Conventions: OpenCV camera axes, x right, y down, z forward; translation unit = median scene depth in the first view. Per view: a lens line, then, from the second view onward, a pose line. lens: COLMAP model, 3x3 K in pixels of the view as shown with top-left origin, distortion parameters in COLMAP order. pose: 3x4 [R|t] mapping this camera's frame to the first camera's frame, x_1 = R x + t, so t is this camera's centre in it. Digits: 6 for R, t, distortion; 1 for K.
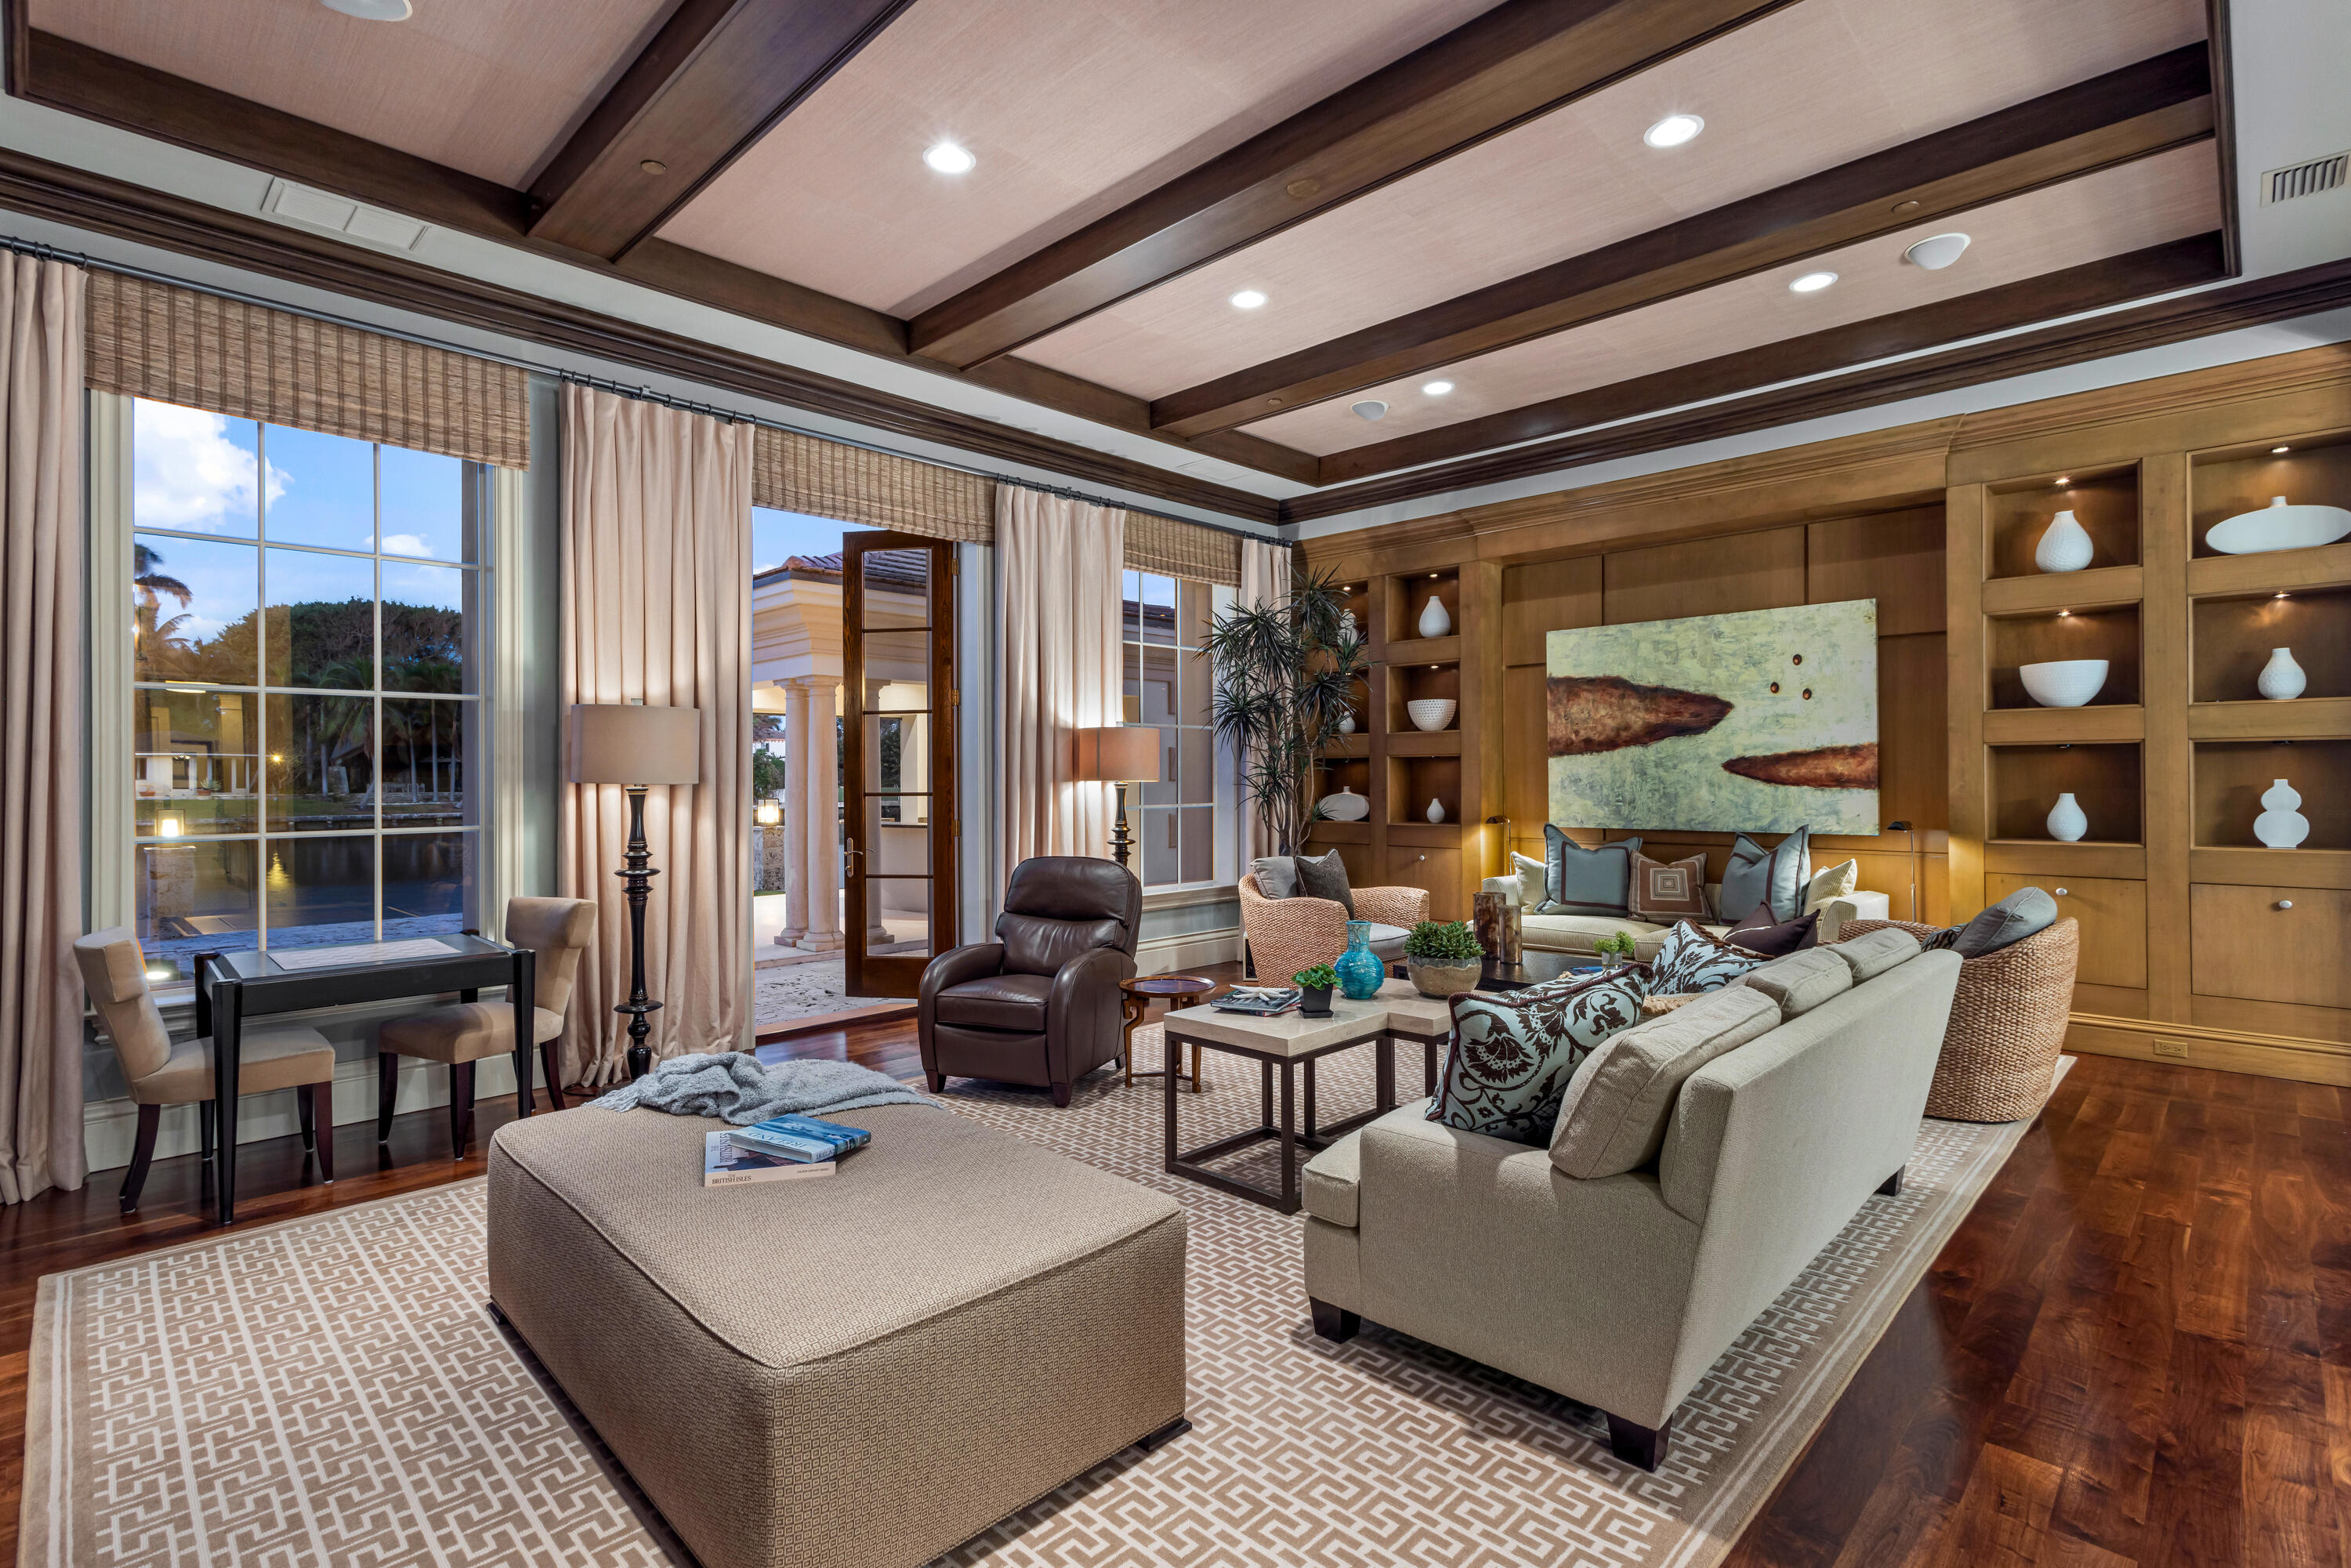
lens RADIAL K [[1125.2, 0, 1188.0], [0, 1125.2, 775.2], [0, 0, 1]] dist [0.003722, 0.001052]
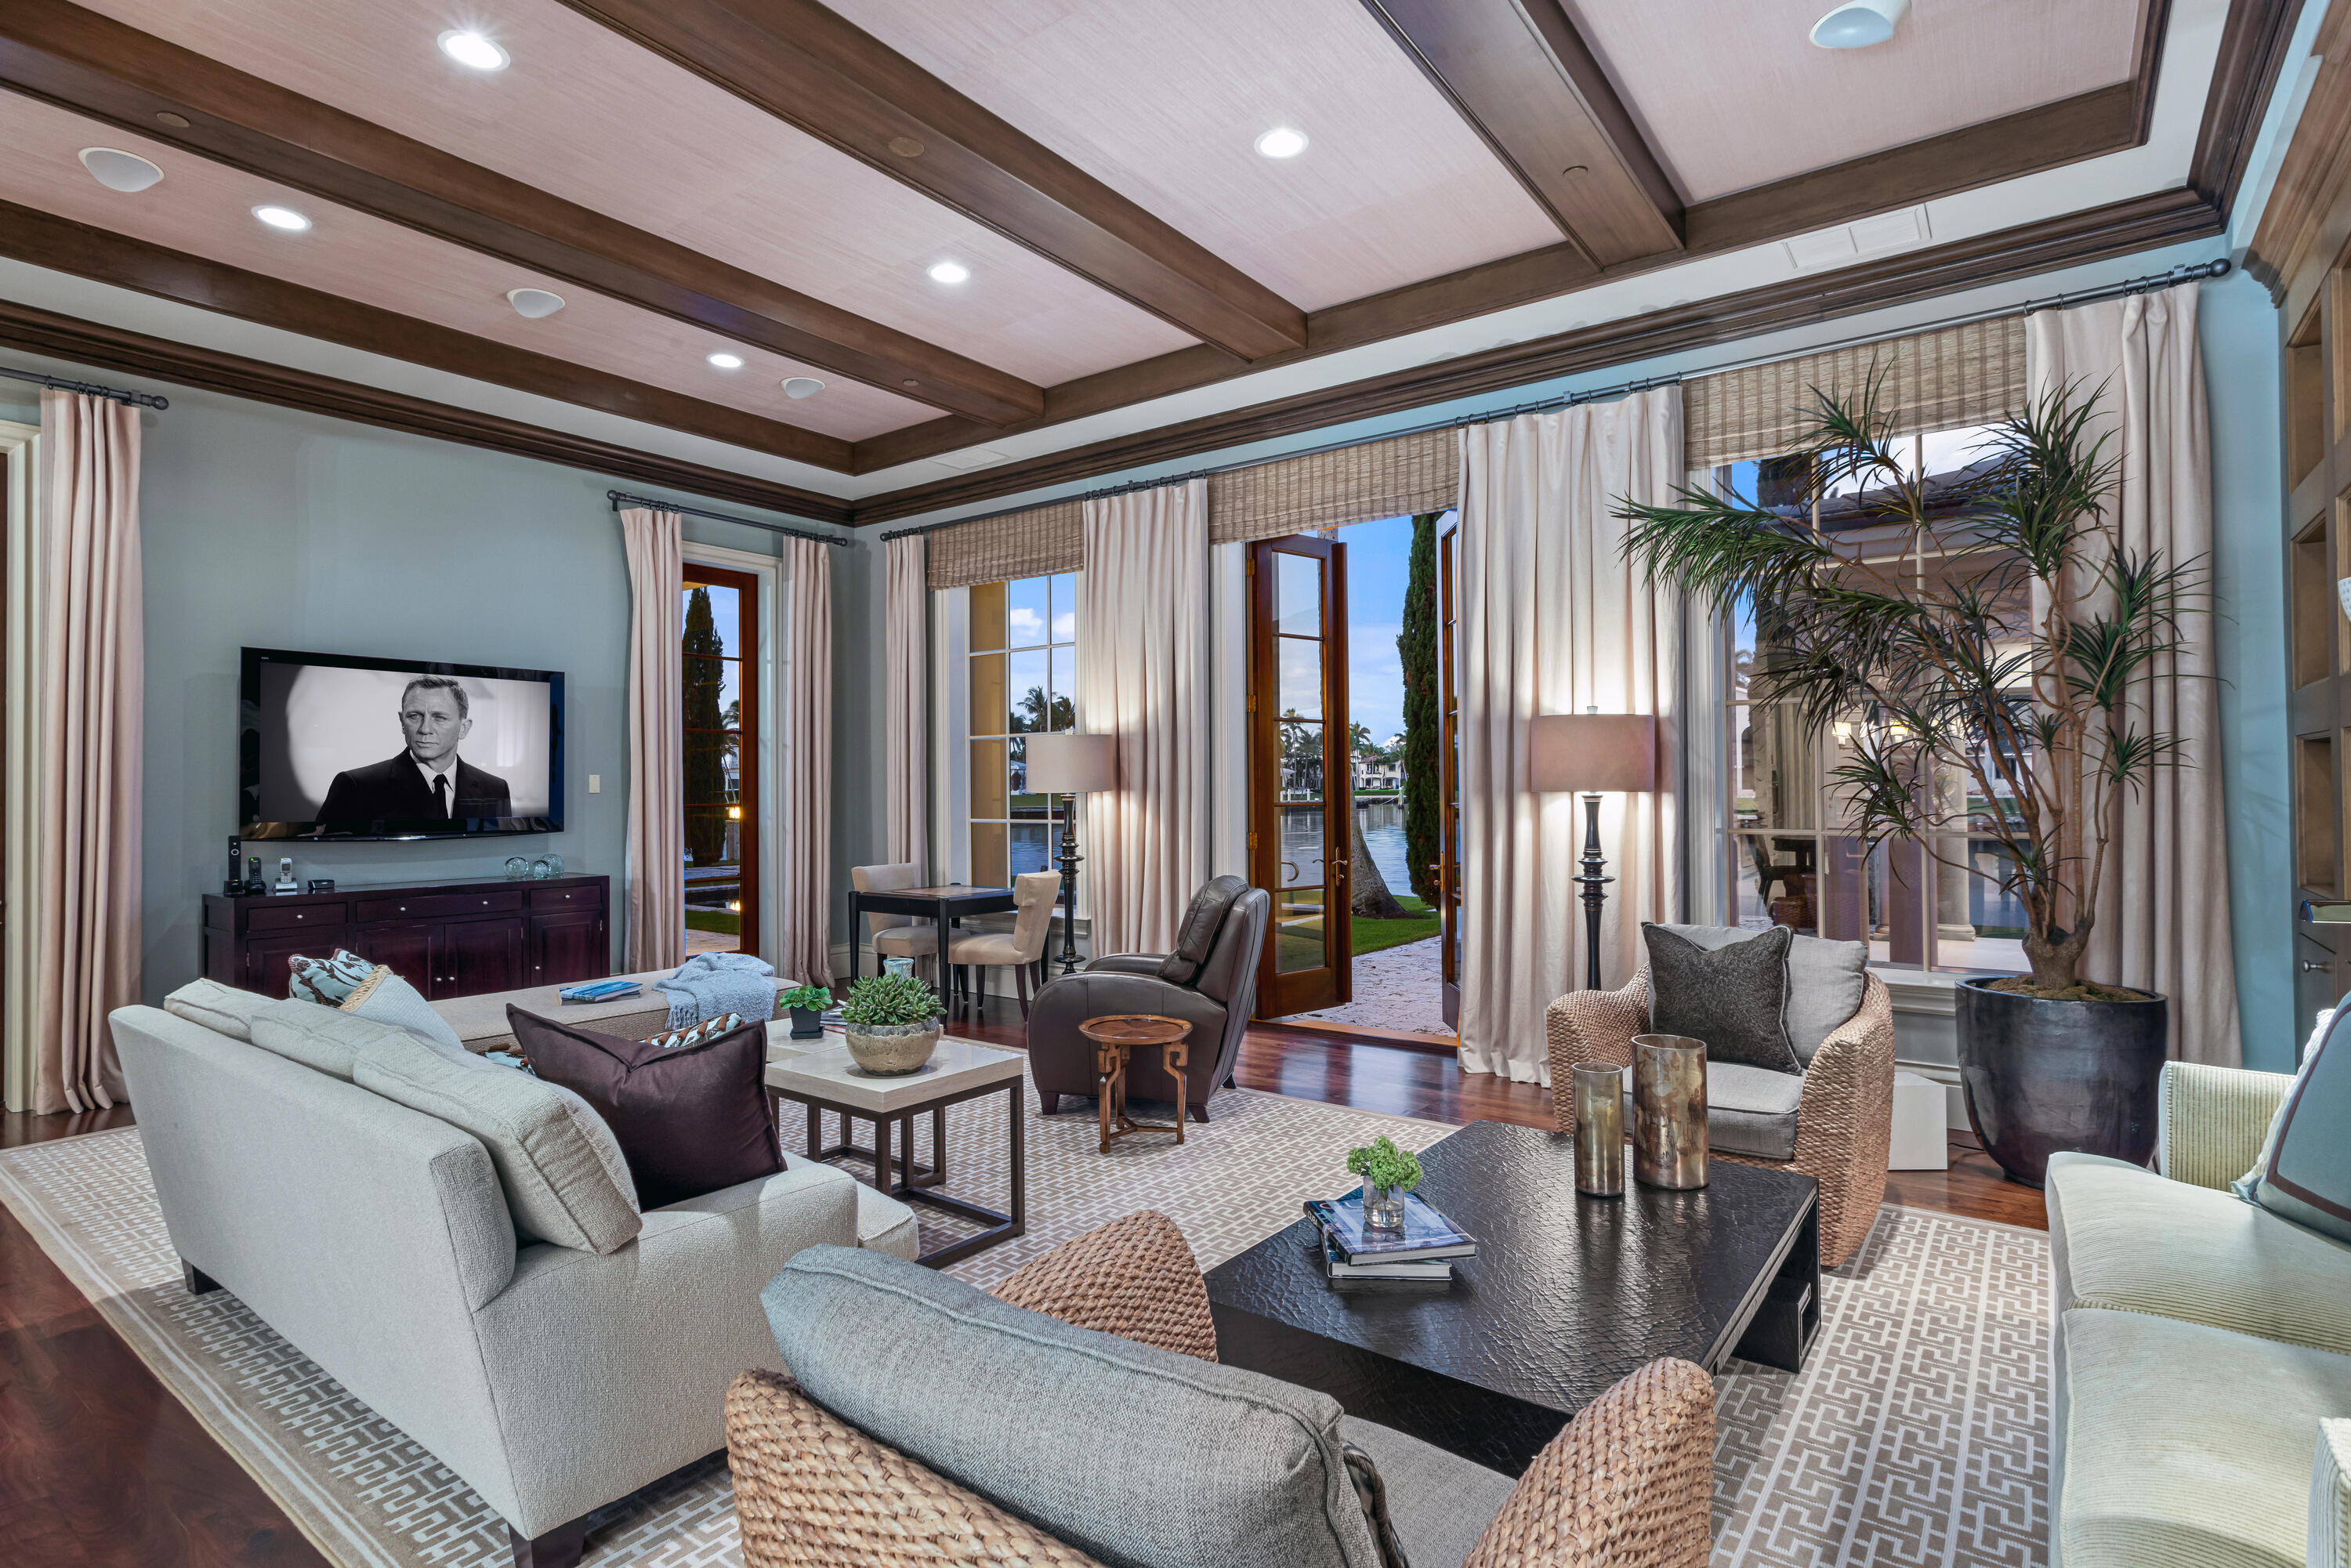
lens RADIAL K [[1170.6, 0, 1175.3], [0, 1170.6, 784.0], [0, 0, 1]] dist [-0.012901, 0.003284]
pose [[0.122539, -0.000582, -0.992463, 0.609767], [0.007872, 0.999969, 0.000386, -0.000621], [0.992432, -0.007860, 0.122540, 0.637109]]
